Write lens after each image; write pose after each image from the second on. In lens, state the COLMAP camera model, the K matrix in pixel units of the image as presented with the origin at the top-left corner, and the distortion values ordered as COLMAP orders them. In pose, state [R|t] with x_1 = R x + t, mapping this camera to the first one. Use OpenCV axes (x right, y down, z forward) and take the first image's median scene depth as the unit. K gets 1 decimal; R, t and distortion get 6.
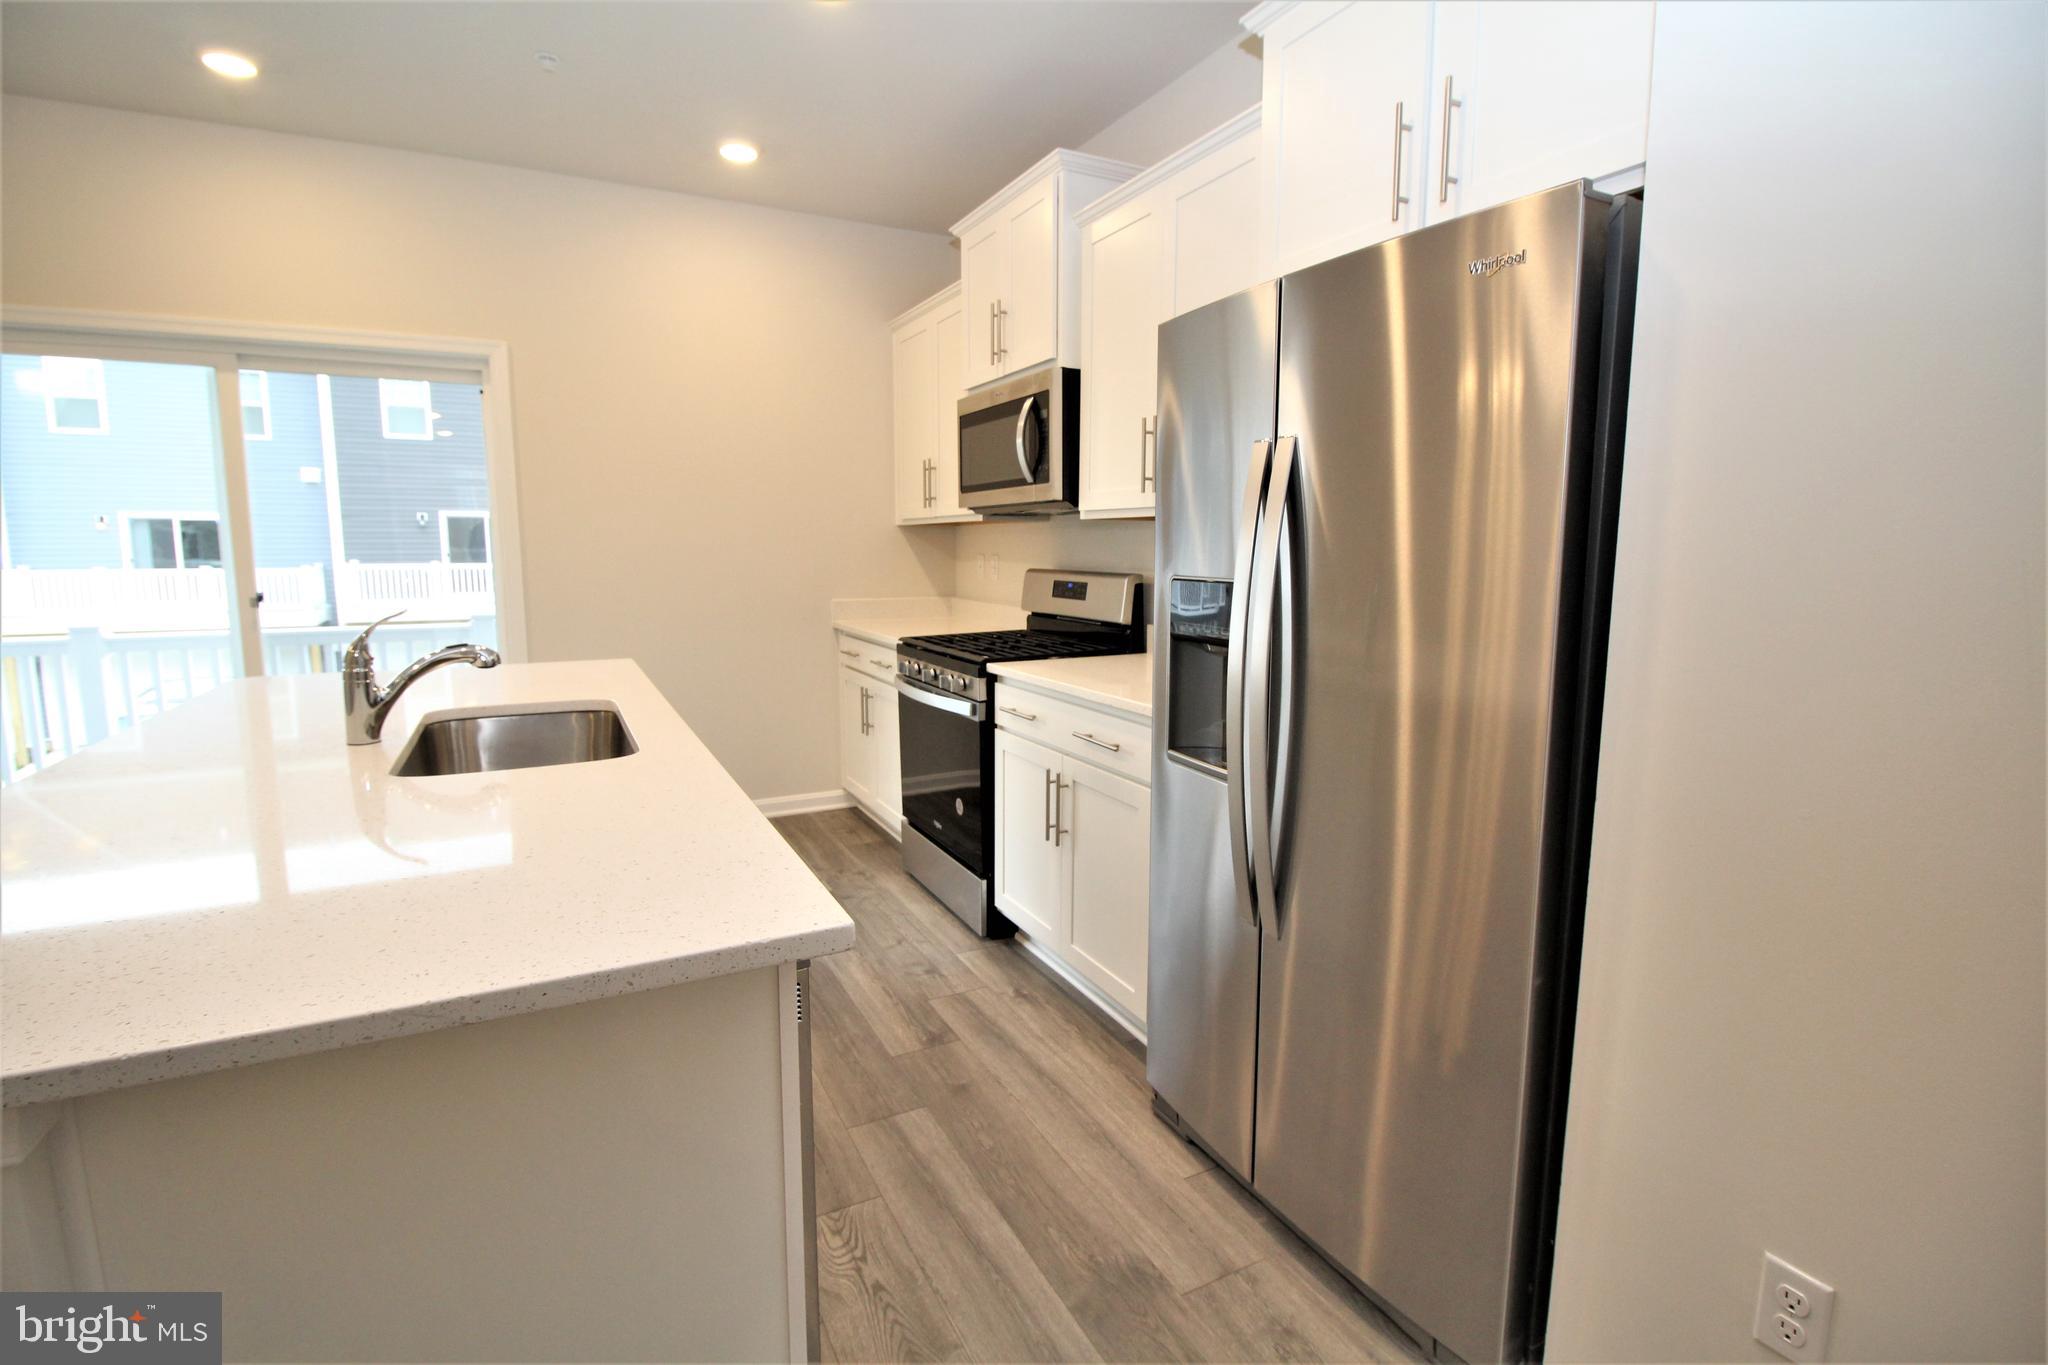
lens RADIAL K [[945.2, 0, 1028.6], [0, 945.2, 670.5], [0, 0, 1]] dist [-0.007868, -0.007938]
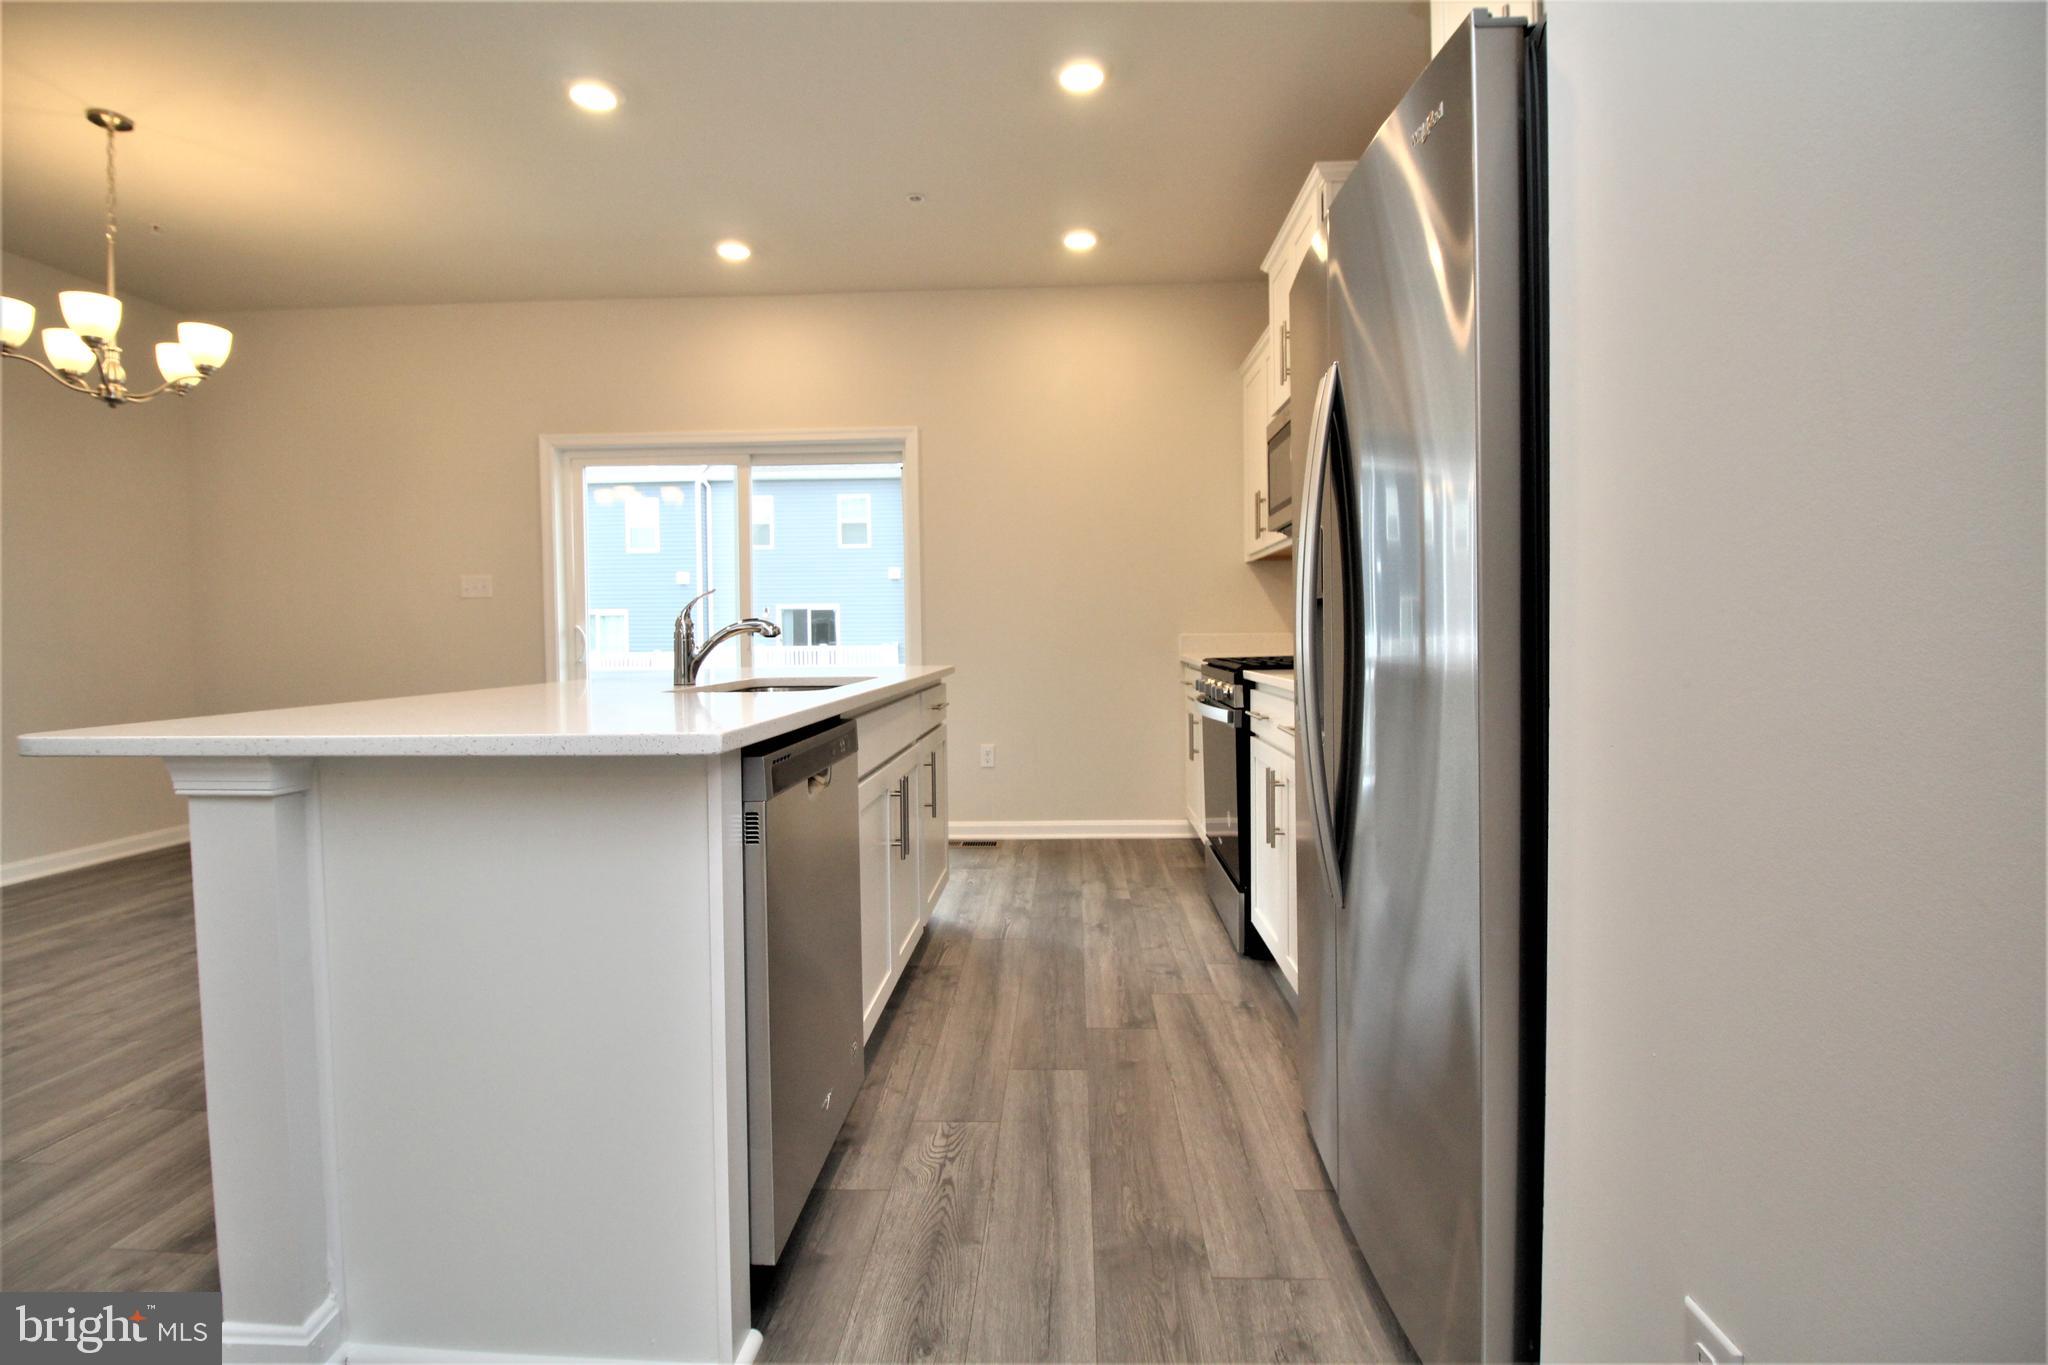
lens RADIAL K [[945.2, 0, 1034.4], [0, 945.2, 658.2], [0, 0, 1]] dist [-0.007868, -0.007938]
pose [[0.867869, 0.000600, -0.496793, 0.259714], [-0.052180, 0.994578, -0.089954, 0.080909], [0.494046, 0.103991, 0.863194, 0.024665]]
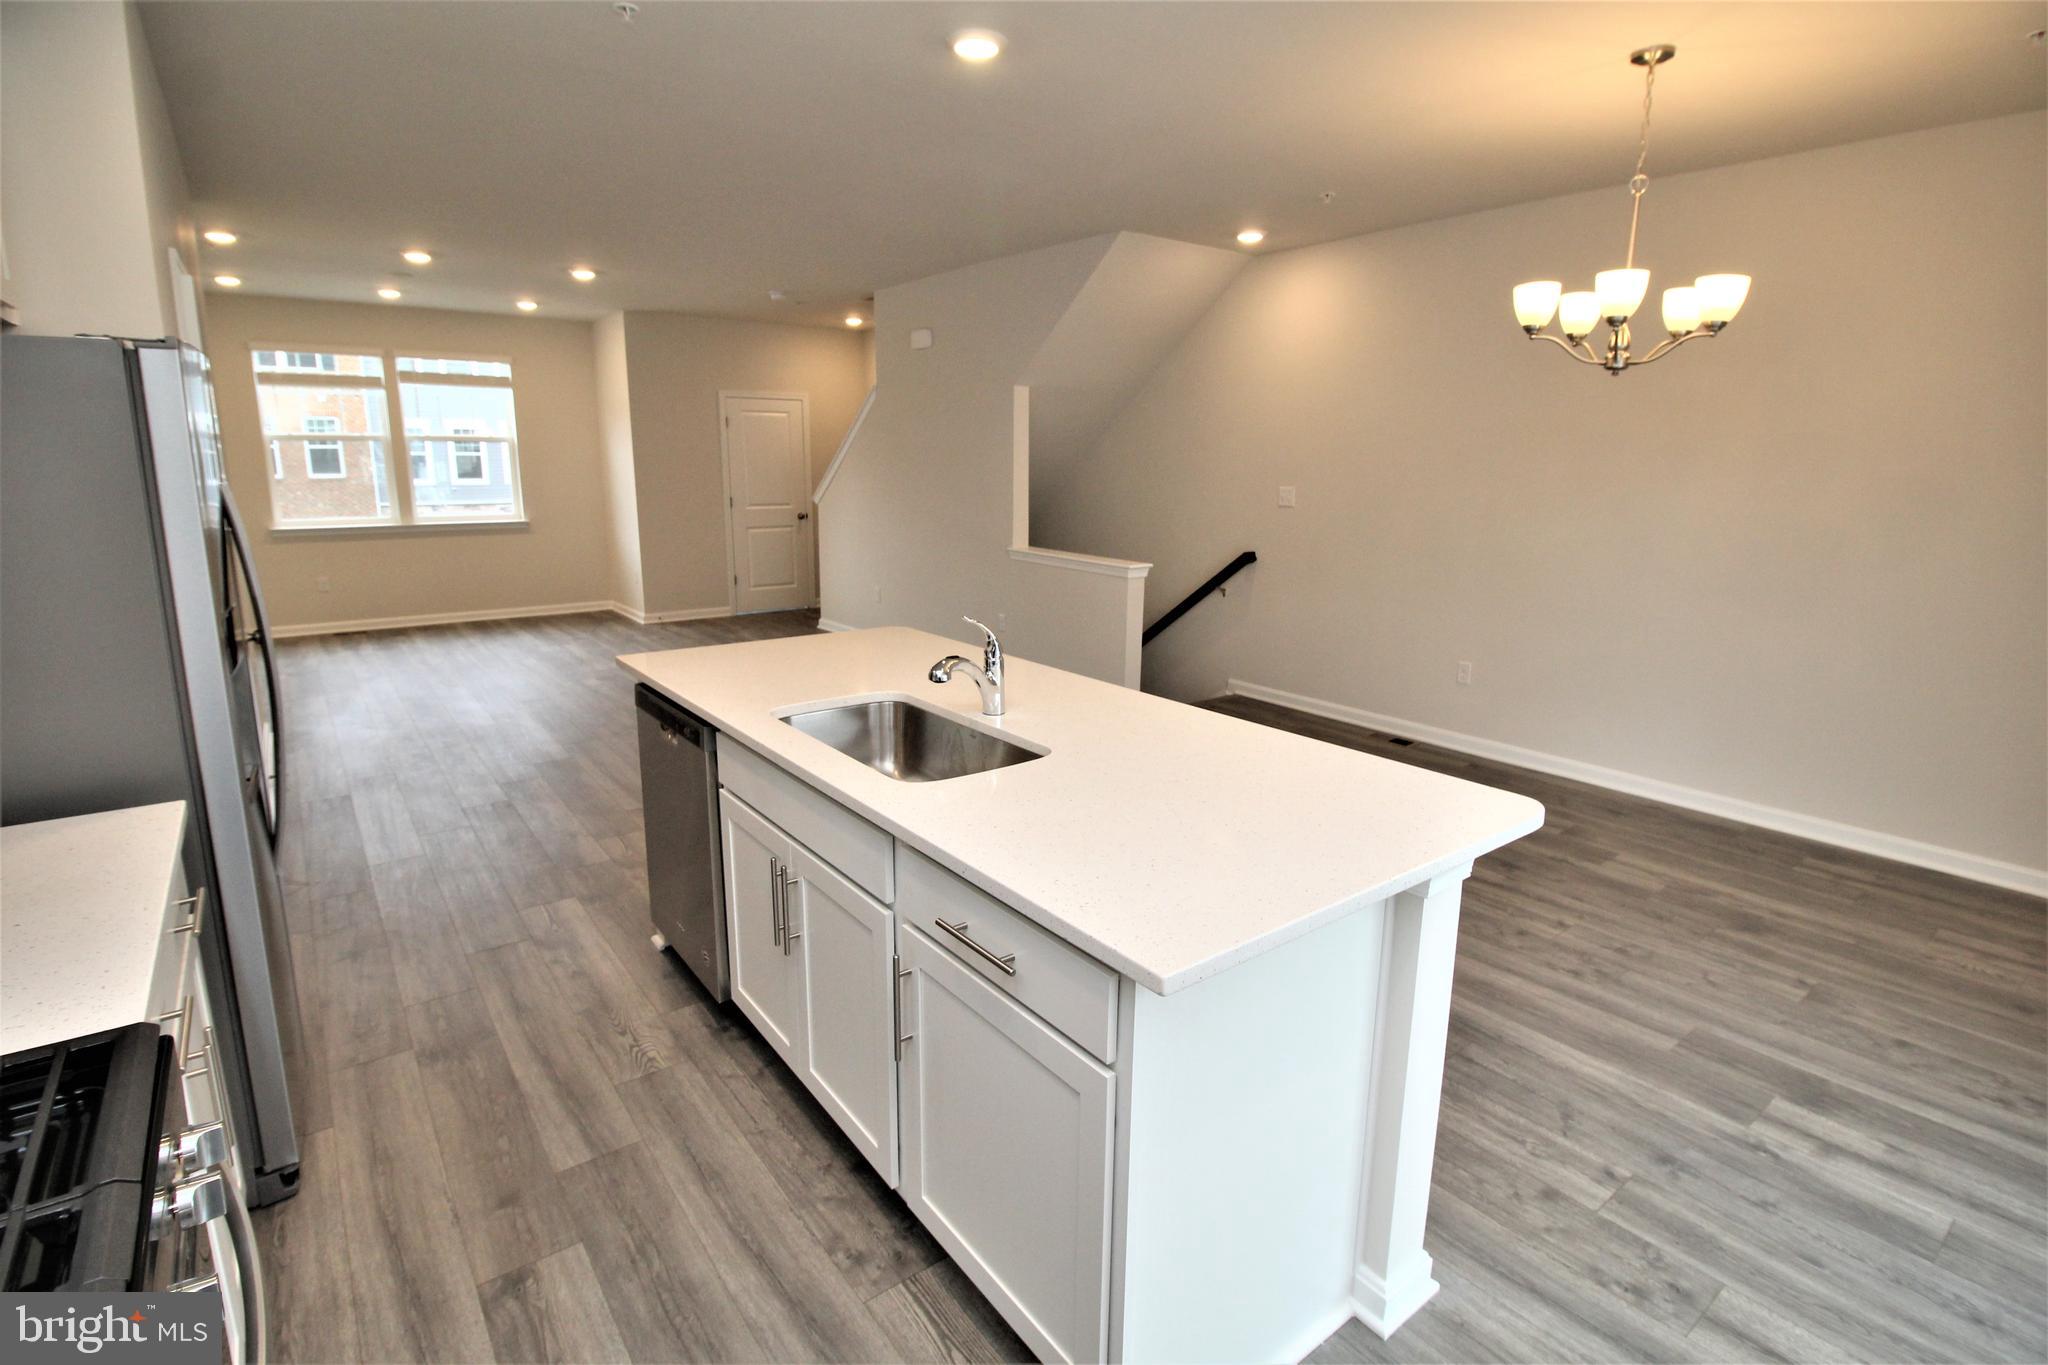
lens RADIAL K [[980.1, 0, 1030.5], [0, 980.1, 661.4], [0, 0, 1]] dist [-0.004823, -0.009494]
pose [[-0.984633, 0.023543, -0.173044, -0.308633], [-0.035319, 0.943551, 0.329338, -0.263396], [0.171030, 0.330389, -0.928220, 1.334184]]
